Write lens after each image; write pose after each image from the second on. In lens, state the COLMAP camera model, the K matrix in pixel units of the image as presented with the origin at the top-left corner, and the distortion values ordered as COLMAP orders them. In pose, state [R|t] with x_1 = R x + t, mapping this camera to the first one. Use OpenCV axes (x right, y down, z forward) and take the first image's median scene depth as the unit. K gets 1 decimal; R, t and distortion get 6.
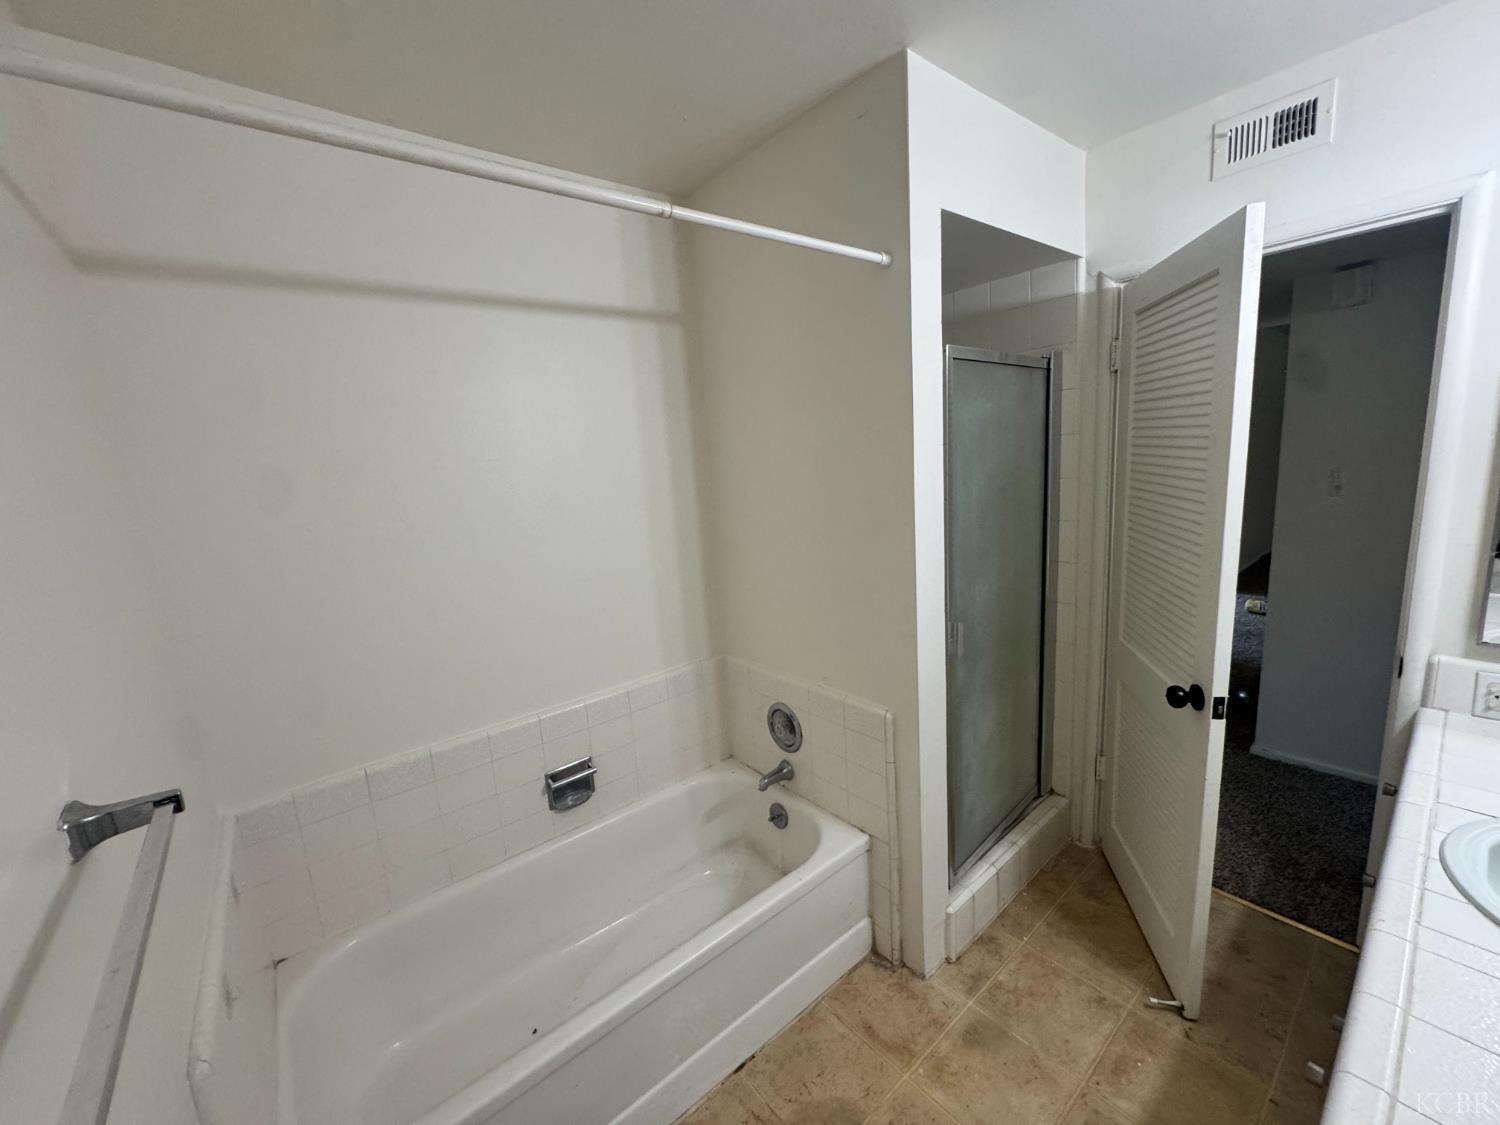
lens RADIAL K [[602.7, 0, 748.3], [0, 602.7, 560.8], [0, 0, 1]] dist [0.000840, -0.000529]
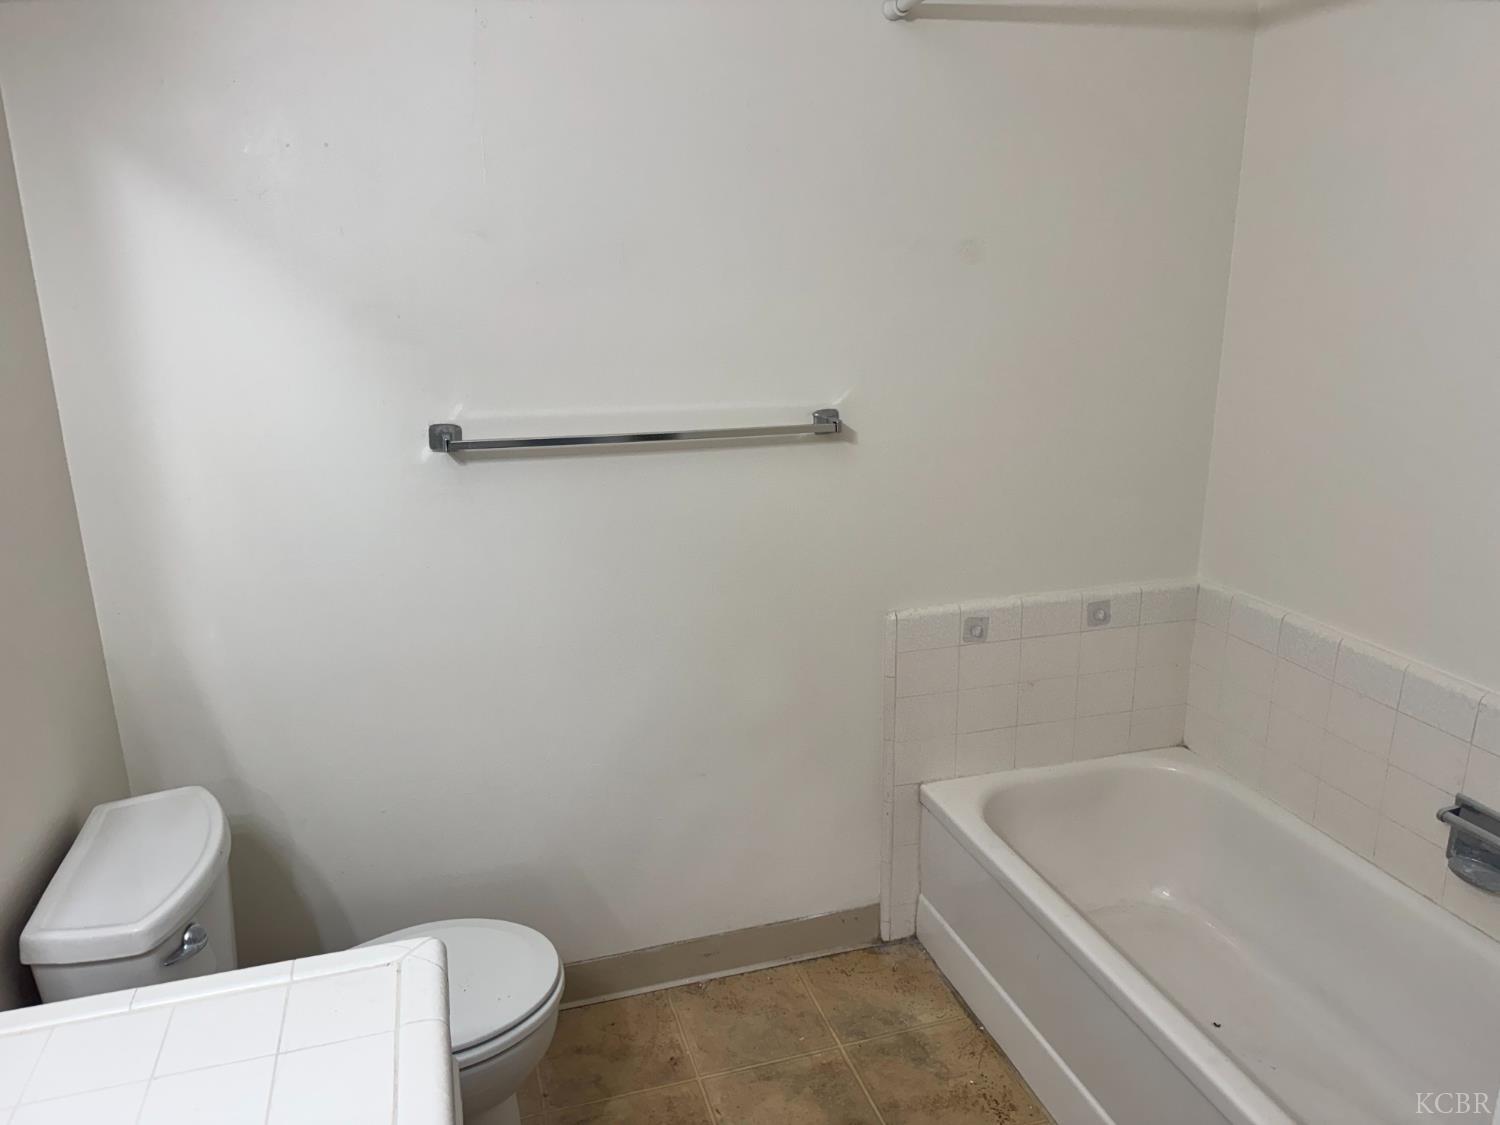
lens RADIAL K [[1034.8, 0, 751.9], [0, 1034.8, 563.2], [0, 0, 1]] dist [0.137177, 0.000412]
pose [[-0.374496, 0.316398, -0.871576, 0.848297], [-0.144052, 0.908714, 0.391776, -0.173557], [0.915970, 0.272271, -0.294732, 0.729369]]
